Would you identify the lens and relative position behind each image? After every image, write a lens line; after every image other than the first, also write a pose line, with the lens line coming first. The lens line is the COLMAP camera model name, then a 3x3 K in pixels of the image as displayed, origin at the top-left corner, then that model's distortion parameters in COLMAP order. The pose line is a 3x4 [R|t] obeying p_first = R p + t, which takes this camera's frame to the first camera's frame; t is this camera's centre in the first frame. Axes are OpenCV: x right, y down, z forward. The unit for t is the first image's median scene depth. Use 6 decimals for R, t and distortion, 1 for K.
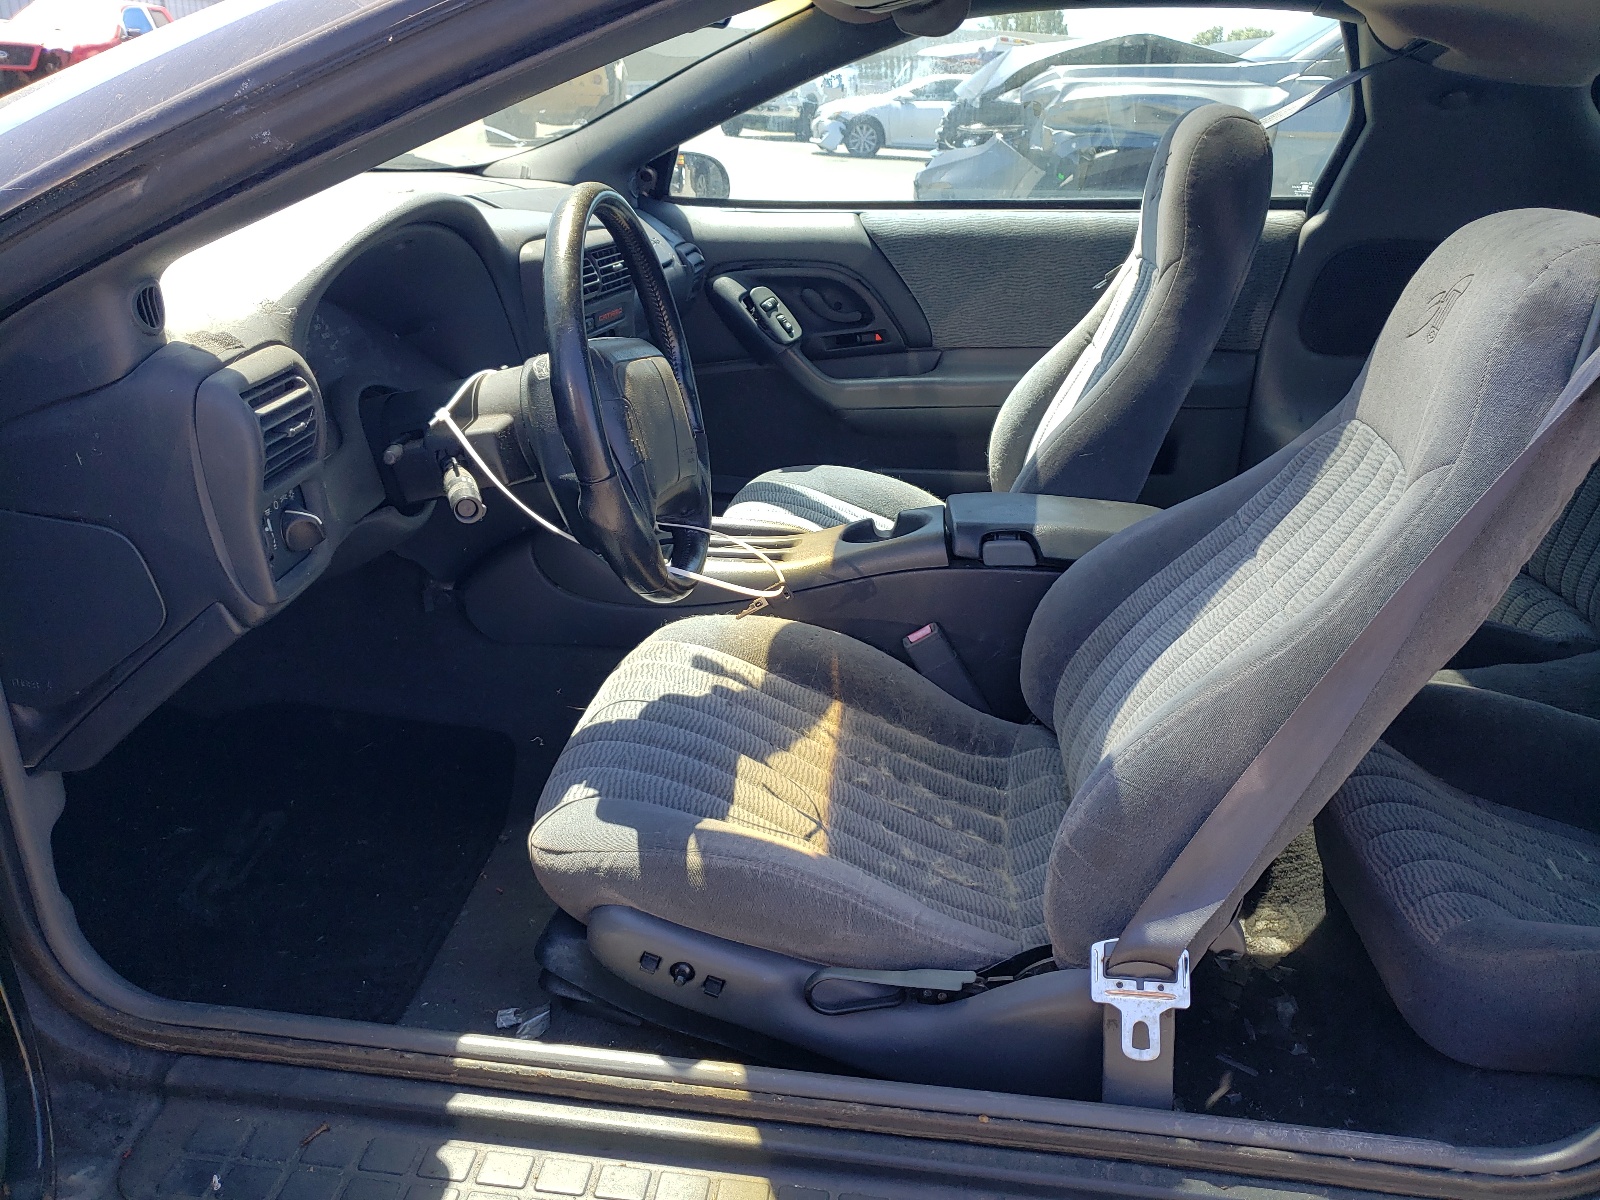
lens RADIAL K [[1201.0, 0, 776.4], [0, 1201.0, 599.1], [0, 0, 1]] dist [0.165601, -0.390591]
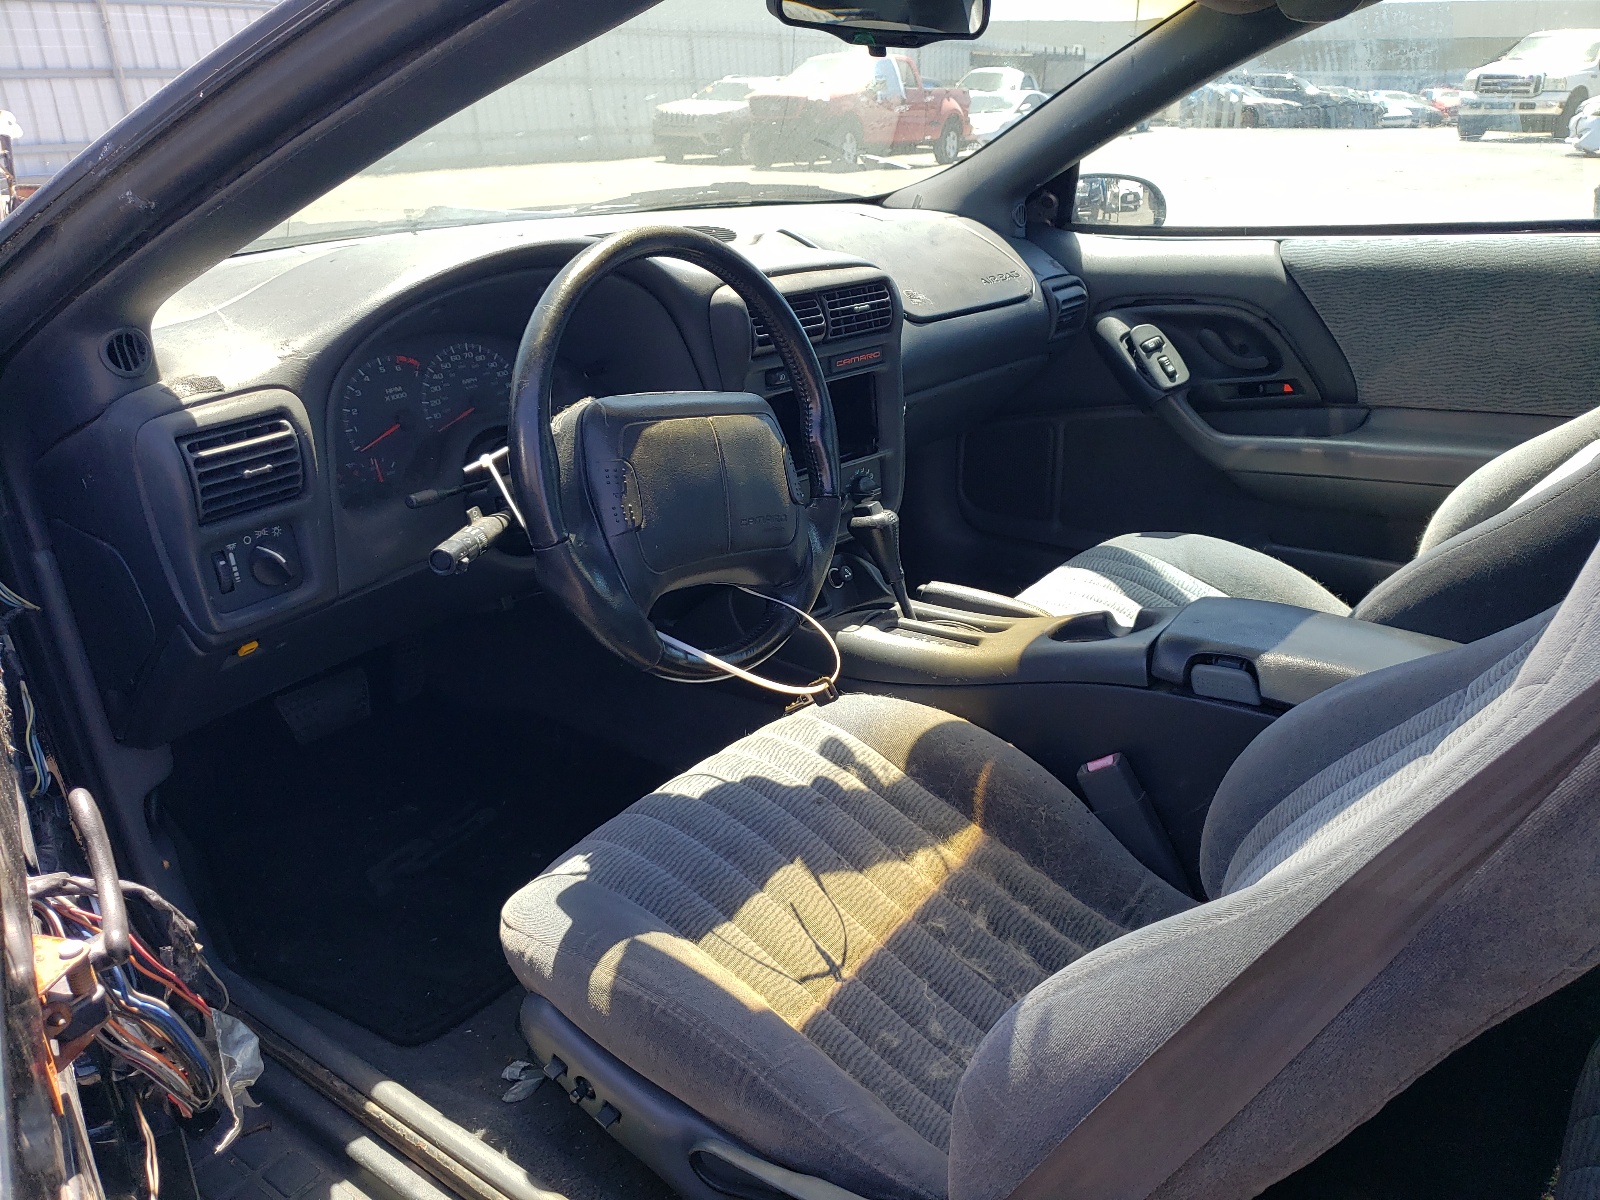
lens RADIAL K [[1201.0, 0, 776.4], [0, 1201.0, 599.1], [0, 0, 1]] dist [0.165601, -0.390591]
pose [[0.874026, 0.133471, -0.467187, 0.202554], [-0.139404, 0.989990, 0.022030, -0.046687], [0.465452, 0.045873, 0.883884, 0.115802]]
